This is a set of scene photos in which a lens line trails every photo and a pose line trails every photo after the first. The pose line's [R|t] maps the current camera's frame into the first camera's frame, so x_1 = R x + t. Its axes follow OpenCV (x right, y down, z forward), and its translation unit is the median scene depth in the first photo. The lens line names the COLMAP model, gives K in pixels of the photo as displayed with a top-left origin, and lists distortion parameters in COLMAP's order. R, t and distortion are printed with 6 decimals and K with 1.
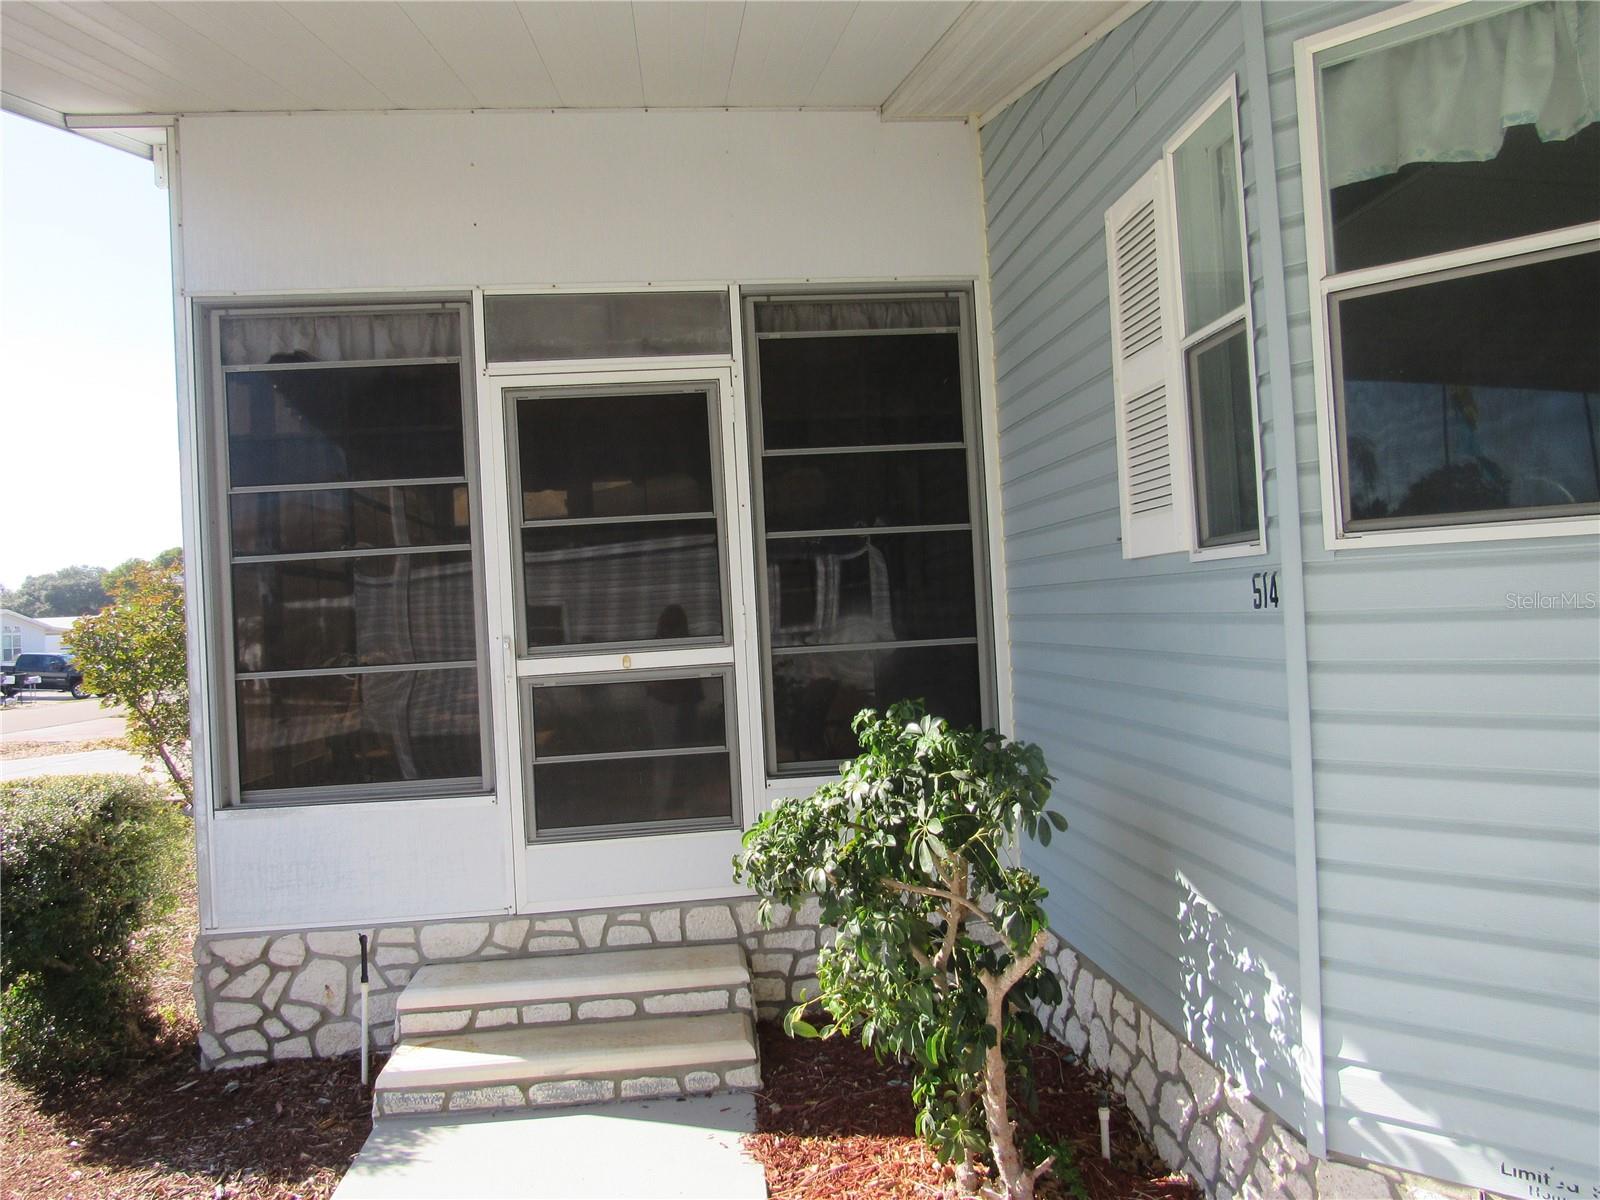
lens RADIAL K [[1143.9, 0, 794.1], [0, 1143.9, 595.3], [0, 0, 1]] dist [-0.032170, 0.009441]
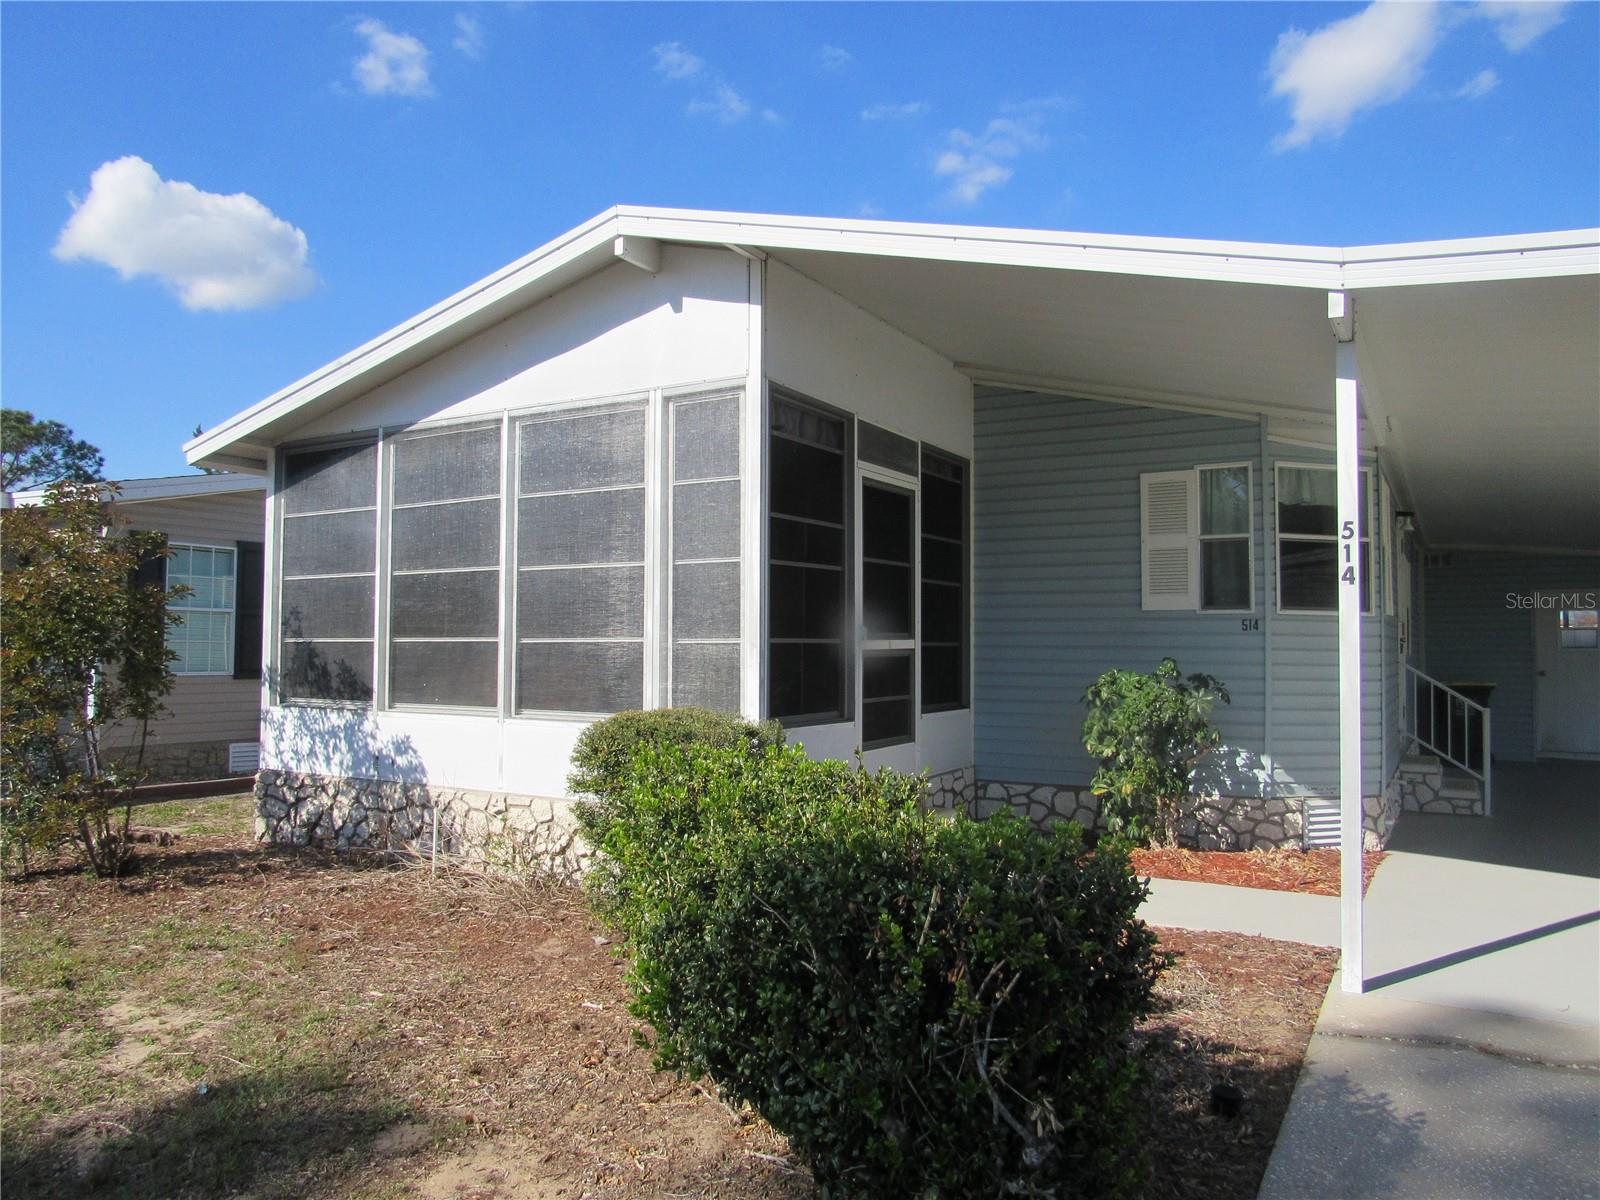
lens RADIAL K [[1143.9, 0, 794.1], [0, 1143.9, 595.3], [0, 0, 1]] dist [-0.032170, 0.009441]
pose [[0.581697, 0.091246, 0.808271, -1.662662], [-0.049363, 0.995817, -0.076892, 0.126262], [-0.811906, 0.004830, 0.583768, 0.106268]]
